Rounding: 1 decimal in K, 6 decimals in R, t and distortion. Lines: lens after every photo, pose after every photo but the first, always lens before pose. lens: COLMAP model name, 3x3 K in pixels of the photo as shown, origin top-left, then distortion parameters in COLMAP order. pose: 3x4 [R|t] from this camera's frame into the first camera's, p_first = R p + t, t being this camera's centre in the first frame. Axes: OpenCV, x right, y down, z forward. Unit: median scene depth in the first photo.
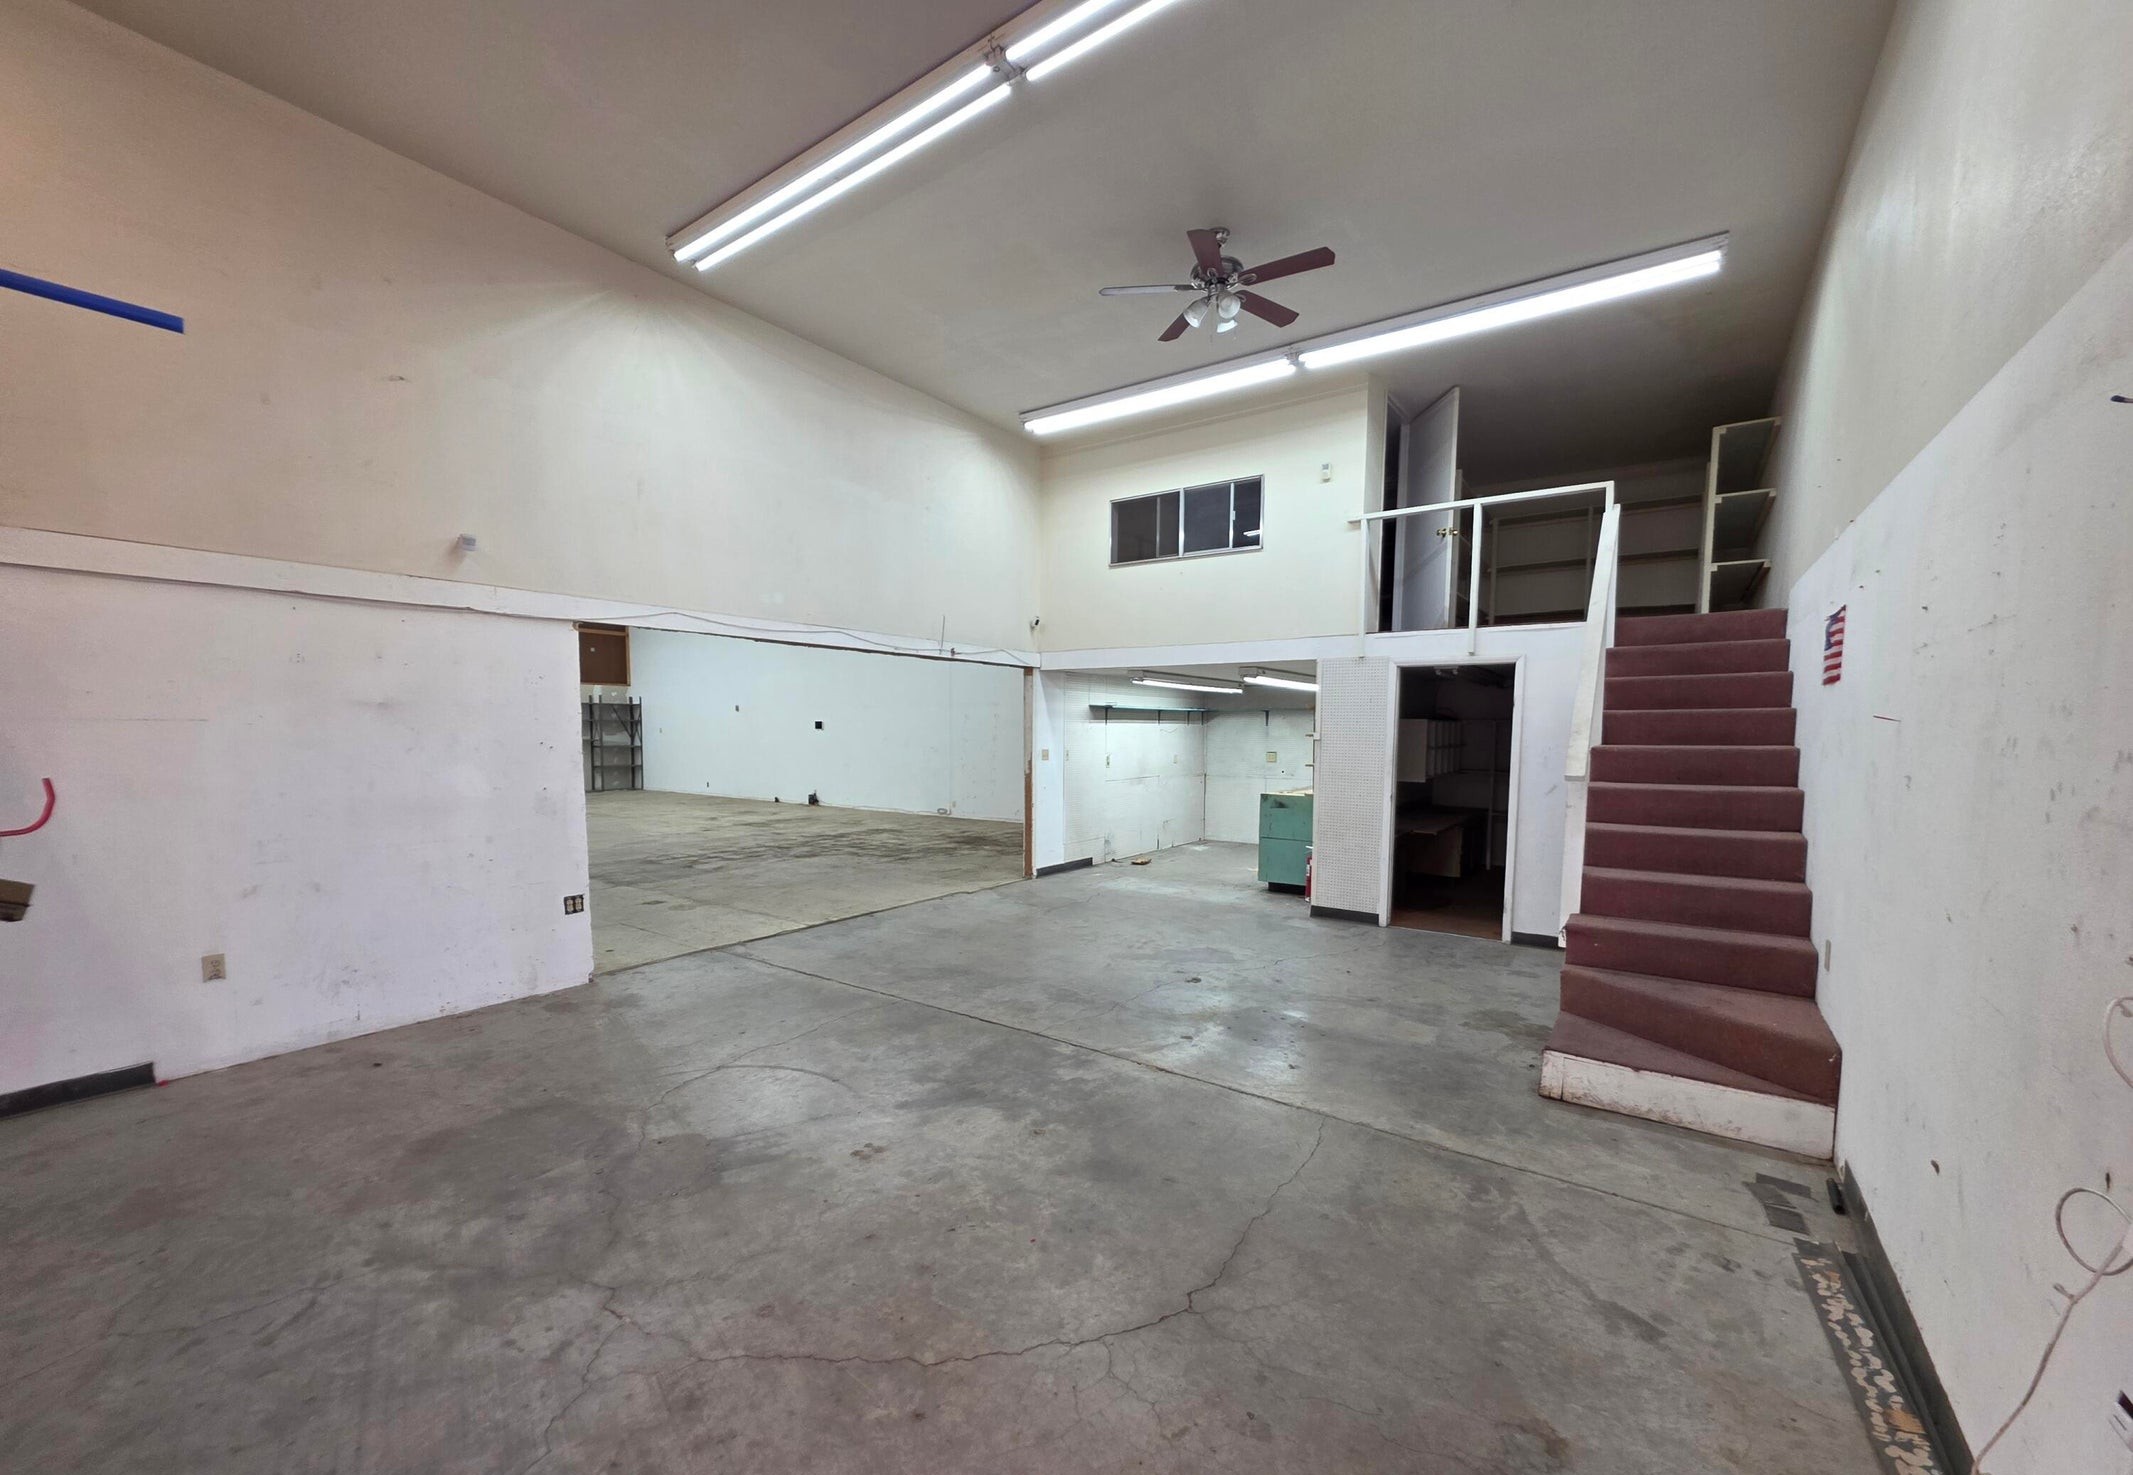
lens RADIAL K [[855.5, 0, 1052.8], [0, 855.5, 797.5], [0, 0, 1]] dist [0.002974, 0.001097]
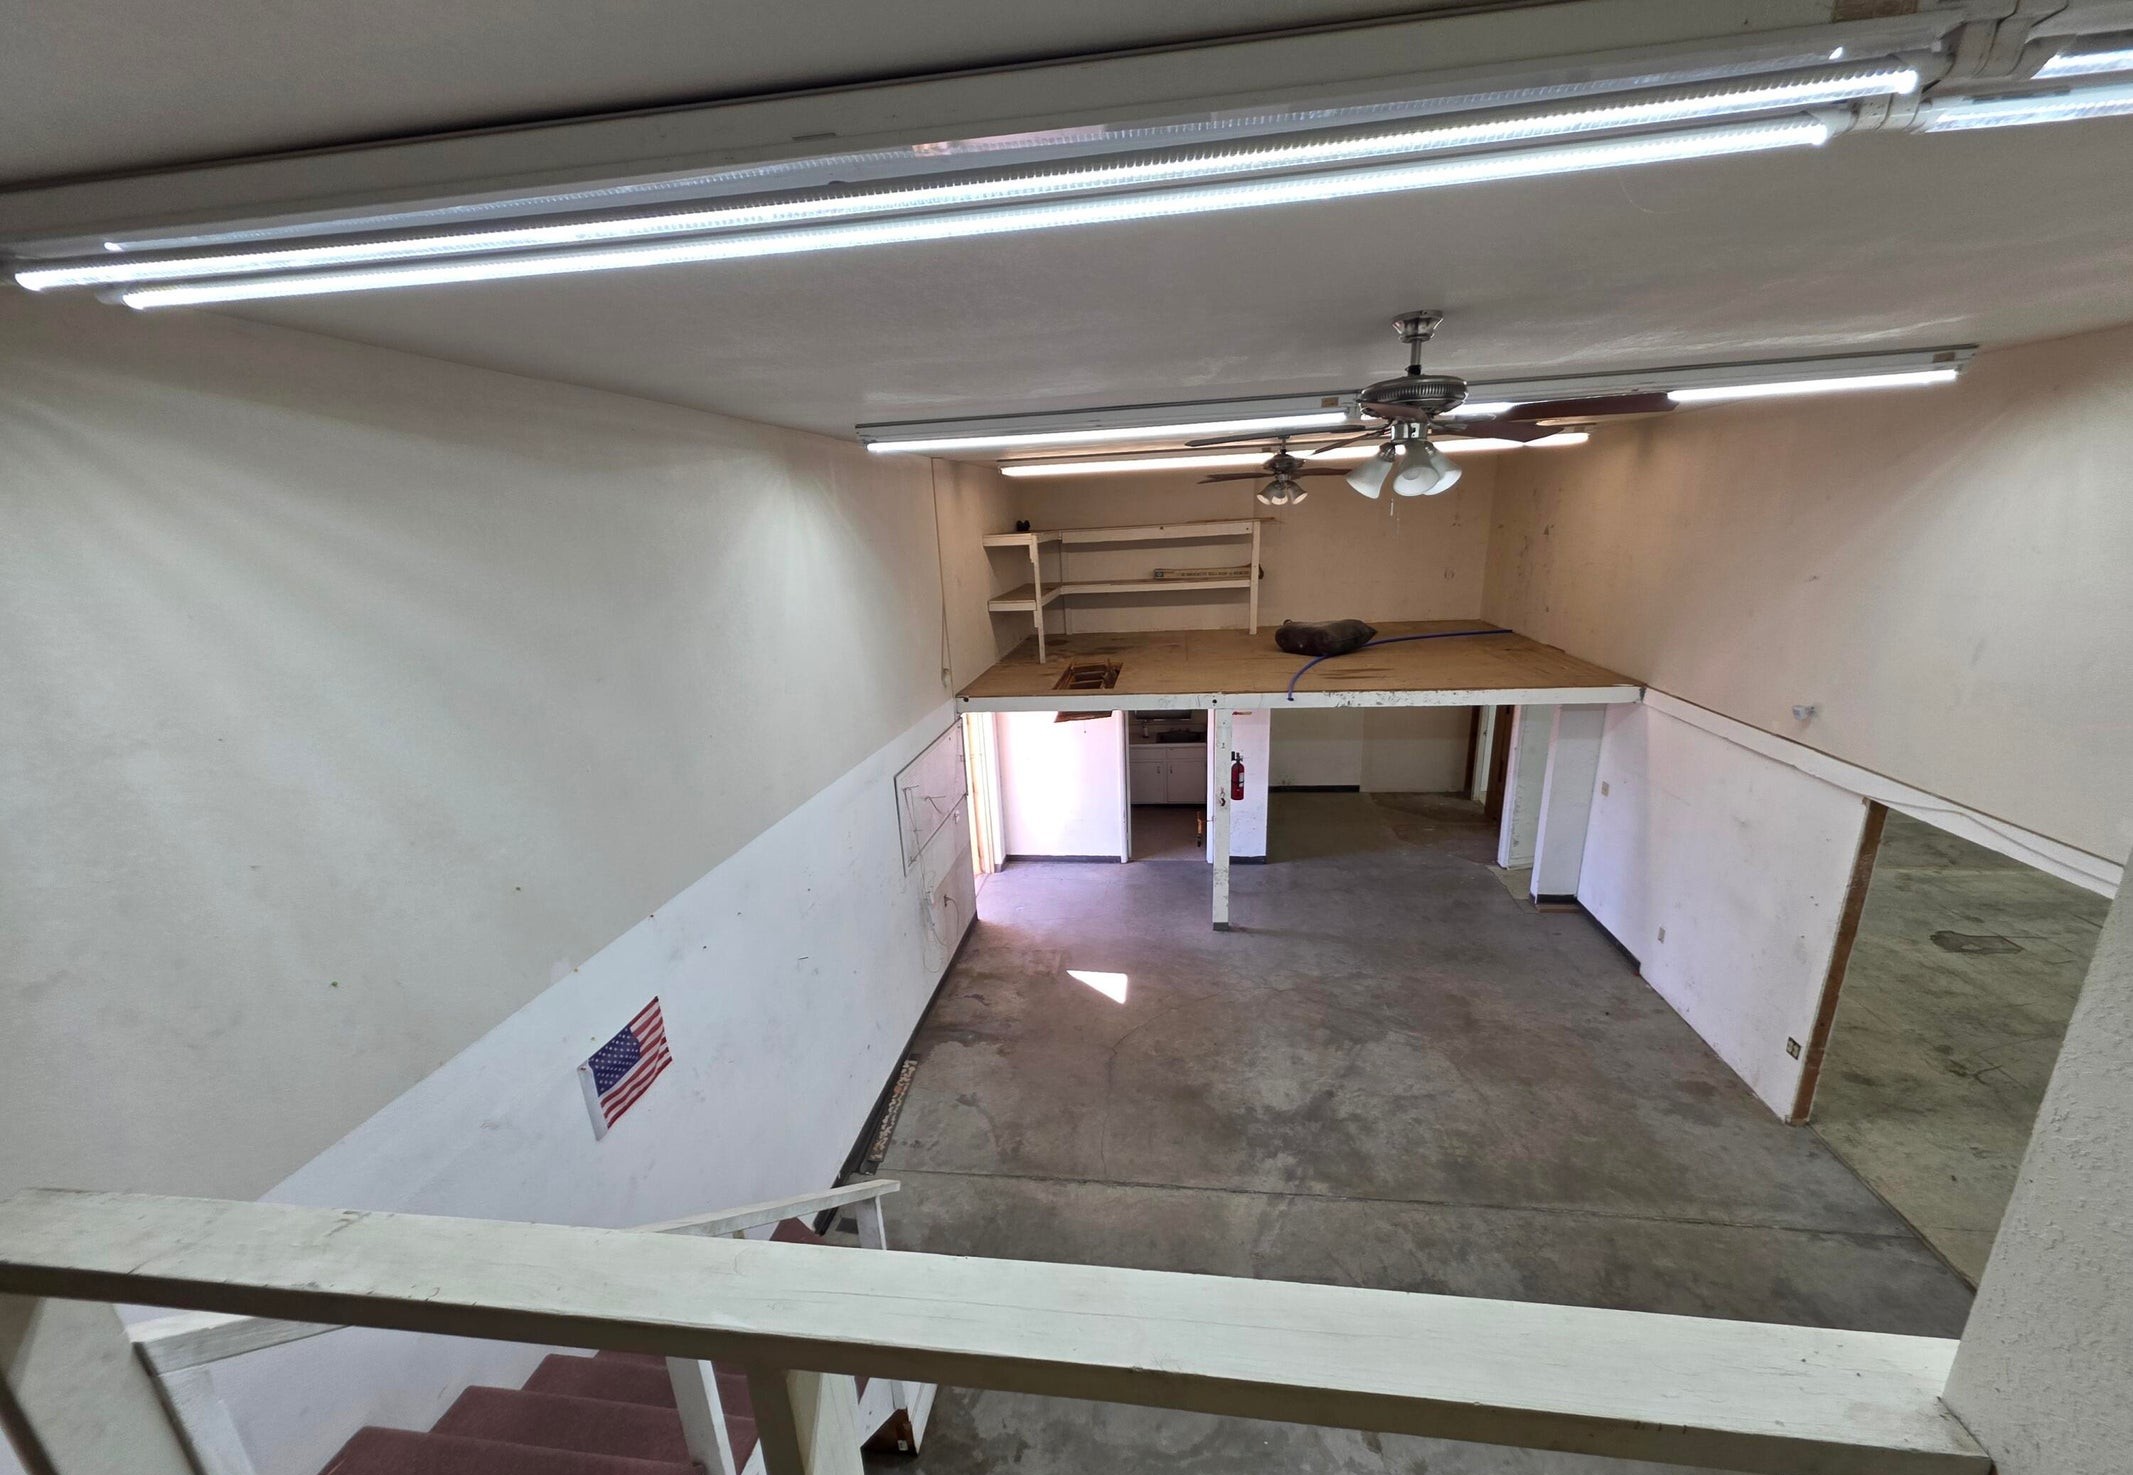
lens RADIAL K [[855.5, 0, 1071.3], [0, 855.5, 738.9], [0, 0, 1]] dist [0.002974, 0.001097]
pose [[-0.879655, 0.146816, -0.452385, 0.613118], [-0.002354, 0.949807, 0.312827, -0.542047], [0.475606, 0.276245, -0.835157, 1.313871]]
